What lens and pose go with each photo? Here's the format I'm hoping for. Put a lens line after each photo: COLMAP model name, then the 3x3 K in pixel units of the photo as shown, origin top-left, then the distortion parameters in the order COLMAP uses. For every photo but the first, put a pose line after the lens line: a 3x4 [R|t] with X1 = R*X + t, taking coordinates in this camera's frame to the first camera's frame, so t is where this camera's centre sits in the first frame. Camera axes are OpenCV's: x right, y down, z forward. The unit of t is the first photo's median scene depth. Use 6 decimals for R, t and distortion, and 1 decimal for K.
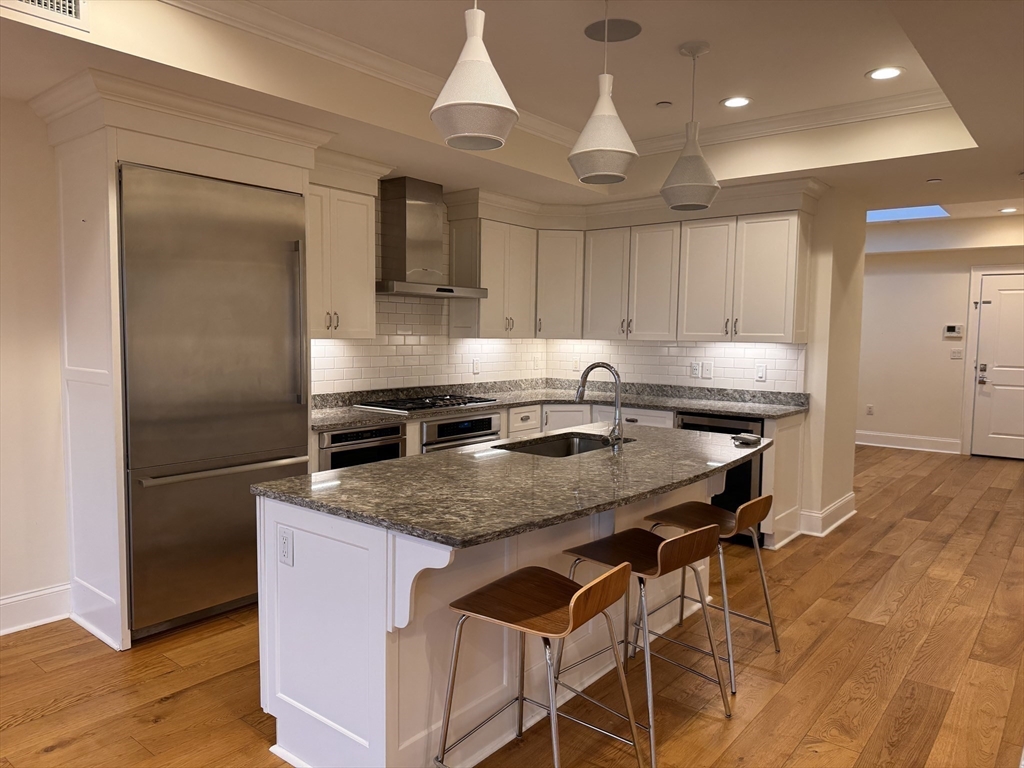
lens RADIAL K [[710.6, 0, 512.9], [0, 710.6, 387.8], [0, 0, 1]] dist [0.056169, -0.050888]
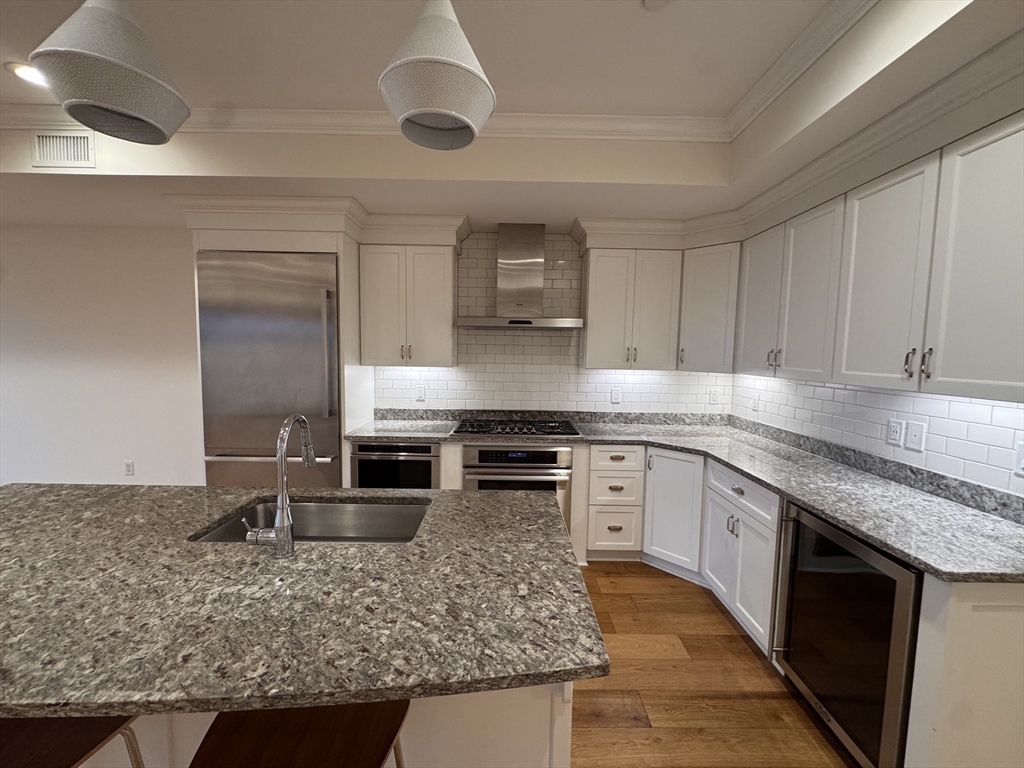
lens RADIAL K [[409.5, 0, 512.7], [0, 409.5, 382.8], [0, 0, 1]] dist [-0.005748, 0.001122]
pose [[0.632736, 0.058105, -0.772184, 0.343036], [-0.071519, 0.997304, 0.016441, -0.053914], [0.771058, 0.044823, 0.635186, 0.571594]]
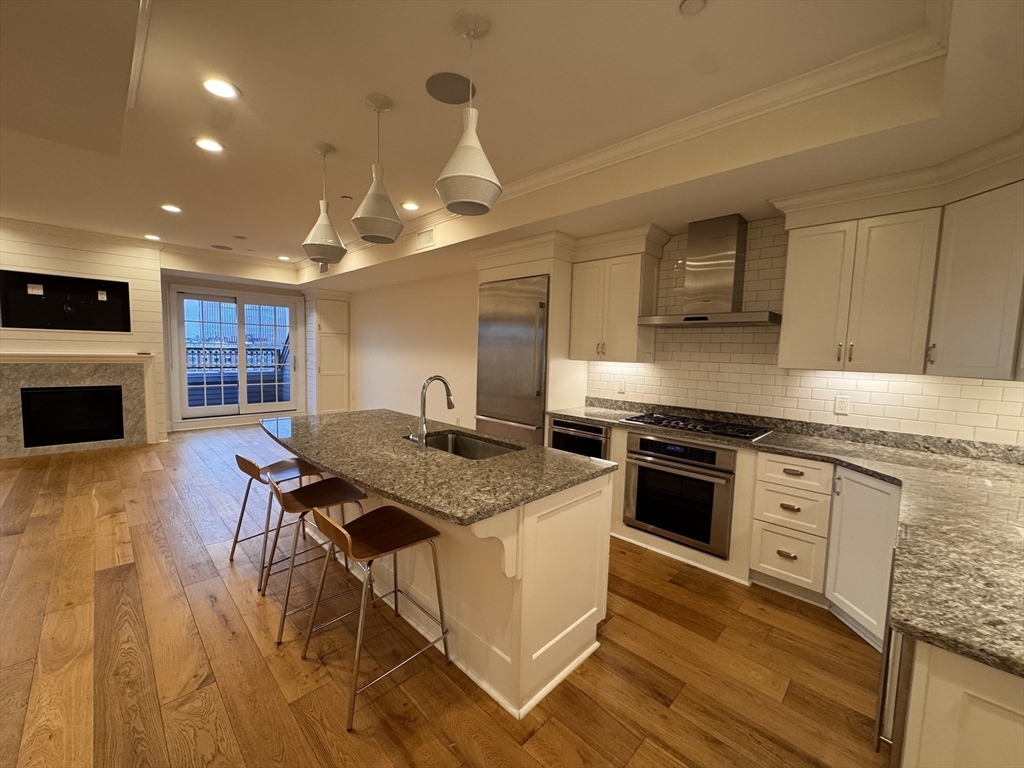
lens RADIAL K [[409.5, 0, 512.3], [0, 409.5, 383.0], [0, 0, 1]] dist [-0.005748, 0.001122]
pose [[-0.095548, 0.063686, -0.993385, 0.498184], [-0.108931, 0.991289, 0.074029, -0.055090], [0.989447, 0.115284, -0.087778, 0.743193]]
